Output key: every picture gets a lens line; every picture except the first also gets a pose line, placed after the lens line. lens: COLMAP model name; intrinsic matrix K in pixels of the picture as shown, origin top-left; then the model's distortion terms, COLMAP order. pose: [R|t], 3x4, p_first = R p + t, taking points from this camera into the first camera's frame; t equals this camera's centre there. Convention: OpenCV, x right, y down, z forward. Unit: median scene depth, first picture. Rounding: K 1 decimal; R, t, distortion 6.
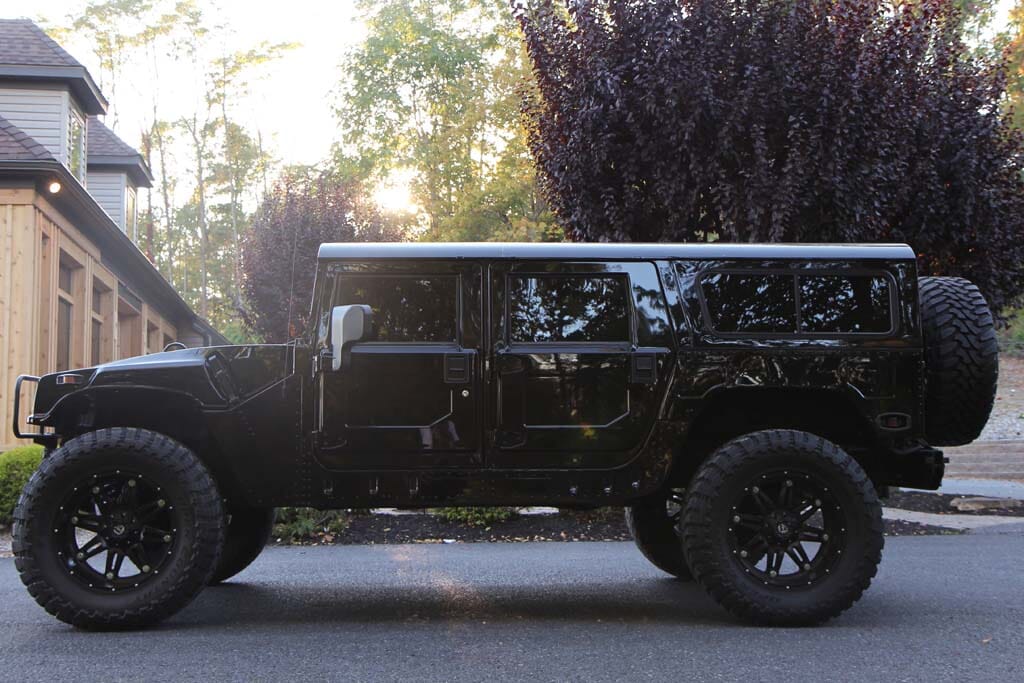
lens RADIAL K [[1355.2, 0, 484.6], [0, 1355.2, 340.8], [0, 0, 1]] dist [0.003904, 0.393749]
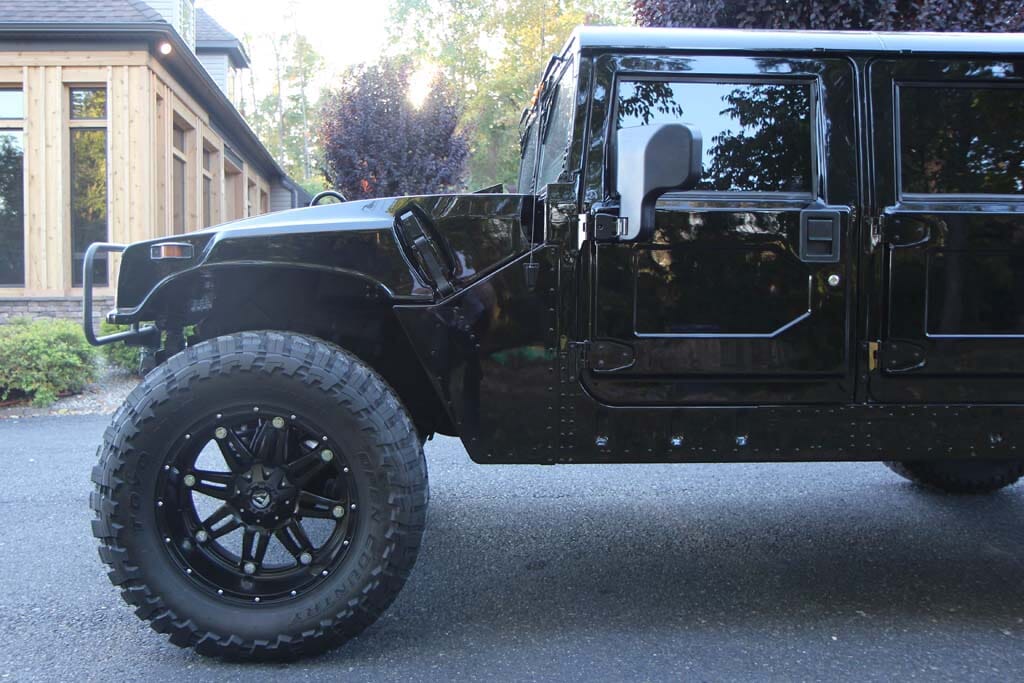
lens RADIAL K [[967.9, 0, 475.4], [0, 967.9, 341.2], [0, 0, 1]] dist [-0.092493, 0.101803]
pose [[0.999957, 0.006295, -0.006809, -0.067889], [-0.005214, 0.988911, 0.148421, 0.001589], [0.007668, -0.148379, 0.988901, 0.233333]]
